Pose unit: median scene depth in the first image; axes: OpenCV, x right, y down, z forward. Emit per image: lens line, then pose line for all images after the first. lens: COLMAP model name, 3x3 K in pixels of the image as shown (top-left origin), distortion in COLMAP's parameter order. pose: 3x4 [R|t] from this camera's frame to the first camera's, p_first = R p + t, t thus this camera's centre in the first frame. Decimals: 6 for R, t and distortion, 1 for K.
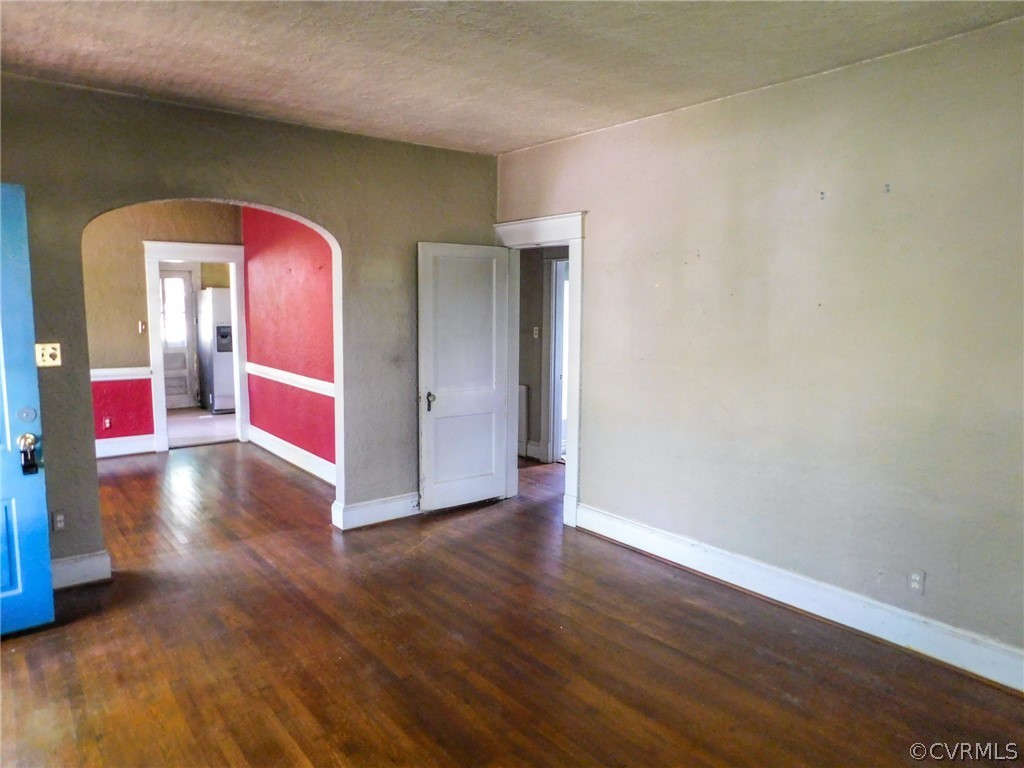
lens RADIAL K [[682.1, 0, 508.1], [0, 682.1, 380.6], [0, 0, 1]] dist [-0.065532, 0.054040]
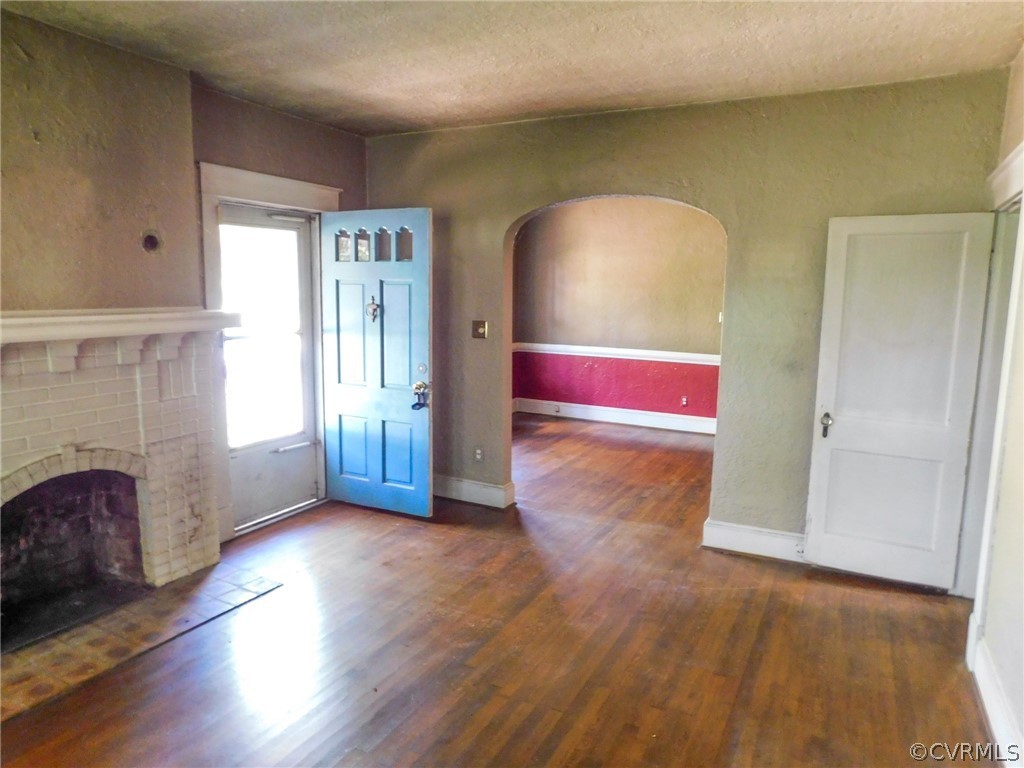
lens RADIAL K [[682.1, 0, 508.1], [0, 682.1, 380.6], [0, 0, 1]] dist [-0.065532, 0.054040]
pose [[0.404172, 0.122128, -0.906493, 0.475478], [-0.116335, 0.989861, 0.081491, -0.044089], [0.907255, 0.072521, 0.414282, 0.397905]]
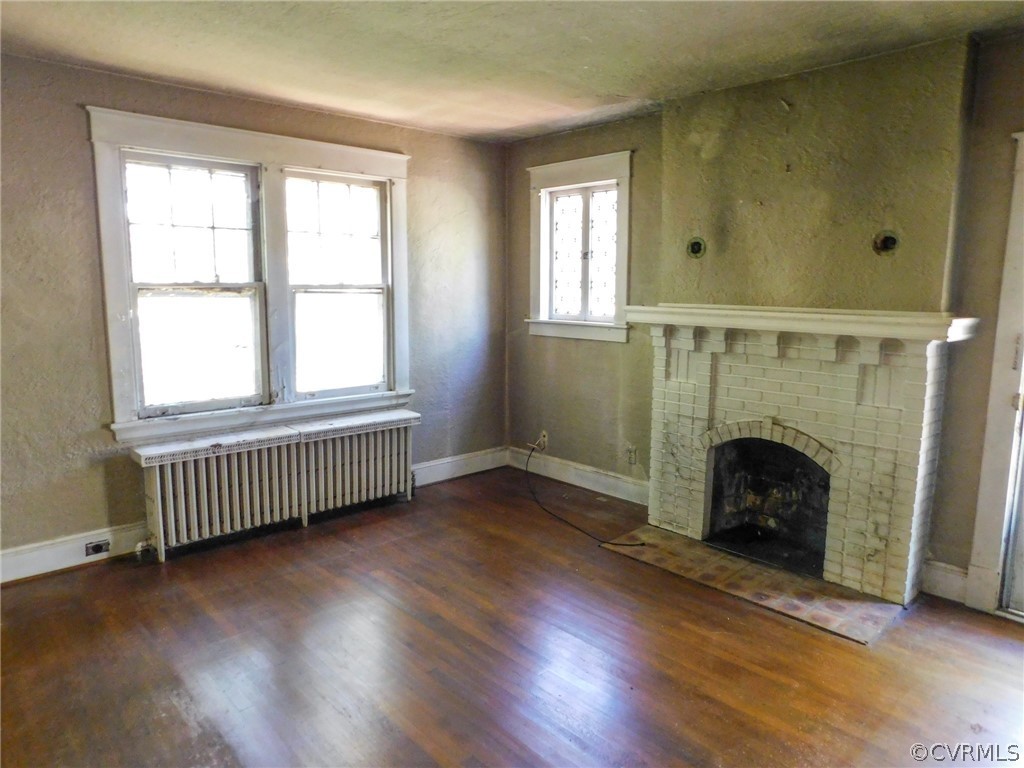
lens RADIAL K [[682.1, 0, 508.1], [0, 682.1, 380.6], [0, 0, 1]] dist [-0.065532, 0.054040]
pose [[-0.997542, -0.007172, -0.069702, 0.058340], [-0.024932, 0.965979, 0.257418, -0.126877], [0.065485, 0.258523, -0.963783, 1.078868]]
